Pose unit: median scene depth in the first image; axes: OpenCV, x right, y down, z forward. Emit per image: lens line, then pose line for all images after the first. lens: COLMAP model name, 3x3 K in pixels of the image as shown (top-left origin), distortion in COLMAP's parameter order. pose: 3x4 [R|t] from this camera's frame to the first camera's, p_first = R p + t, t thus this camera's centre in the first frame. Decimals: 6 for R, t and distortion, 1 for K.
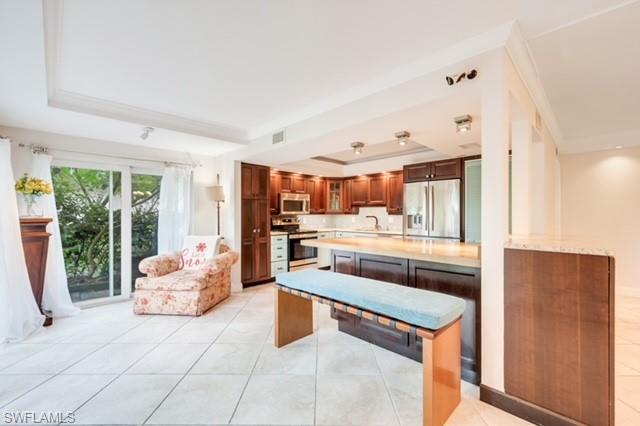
lens RADIAL K [[269.6, 0, 320.0], [0, 269.6, 213.0], [0, 0, 1]] dist [-0.001701, 0.000010]
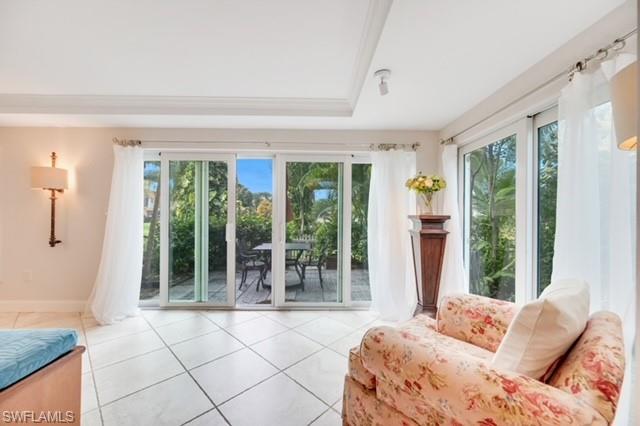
lens RADIAL K [[251.1, 0, 320.6], [0, 251.1, 213.9], [0, 0, 1]] dist [-0.001148, -0.000117]
pose [[-0.691031, -0.002119, -0.722822, -0.079835], [-0.002551, 0.999997, -0.000493, 0.011676], [0.722821, 0.001503, -0.691034, 0.940046]]
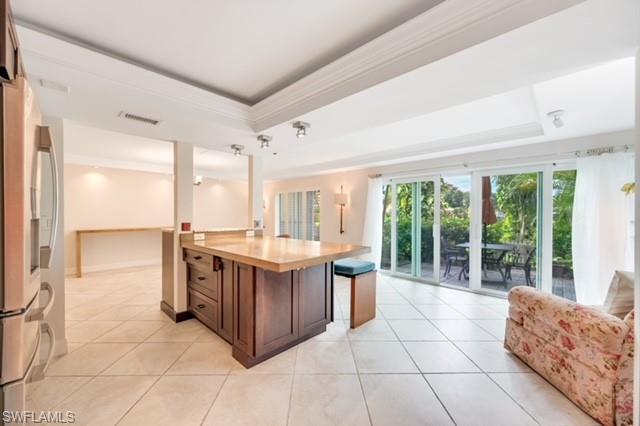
lens RADIAL K [[252.5, 0, 320.0], [0, 252.5, 213.0], [0, 0, 1]] dist [0.001767, 0.000099]
pose [[-0.999615, -0.003571, -0.027521, 0.077855], [-0.003405, 0.999976, -0.006065, 0.000823], [0.027542, -0.005969, -0.999603, 1.267620]]
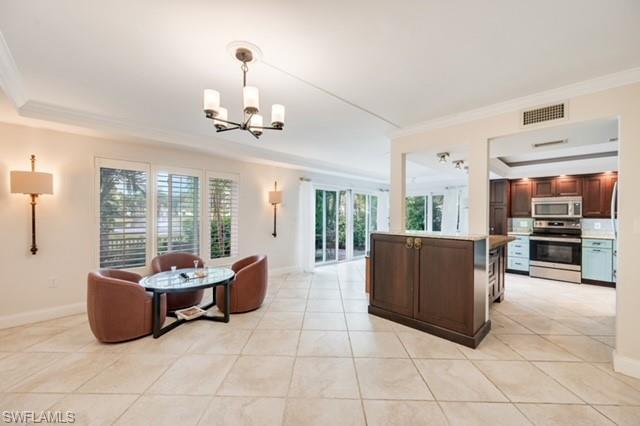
lens RADIAL K [[251.1, 0, 320.6], [0, 251.1, 213.9], [0, 0, 1]] dist [-0.001148, -0.000117]
pose [[-0.011890, -0.002387, -0.999926, 1.068097], [-0.005190, 0.999984, -0.002326, -0.003067], [0.999916, 0.005161, -0.011902, 0.178638]]
